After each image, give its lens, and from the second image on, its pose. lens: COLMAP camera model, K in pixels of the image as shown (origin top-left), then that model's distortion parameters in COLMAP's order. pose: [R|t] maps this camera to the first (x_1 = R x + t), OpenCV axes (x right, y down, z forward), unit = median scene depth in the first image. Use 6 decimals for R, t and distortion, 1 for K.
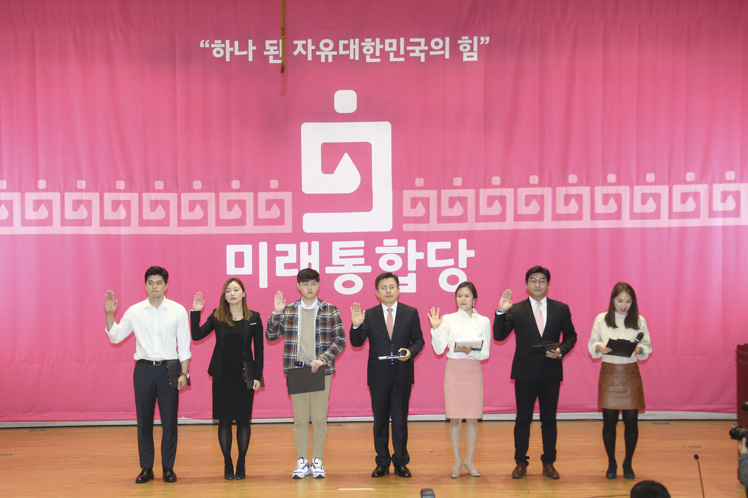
lens RADIAL K [[1414.6, 0, 372.5], [0, 1414.6, 264.5], [0, 0, 1]] dist [0.256541, 0.104631]
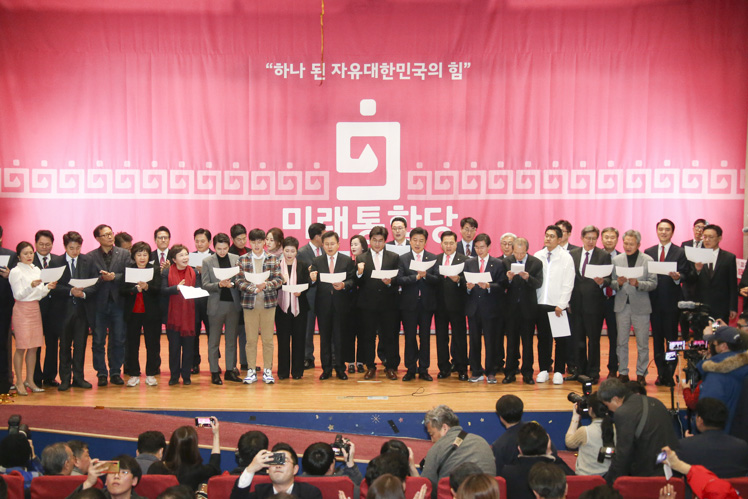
lens RADIAL K [[1126.9, 0, 374.0], [0, 1126.9, 249.5], [0, 0, 1]] dist [0.141118, 0.068681]
pose [[0.999805, 0.012912, -0.014959, 0.005628], [-0.012555, 0.999639, 0.023746, -0.000349], [0.015261, -0.023553, 0.999606, -0.125548]]
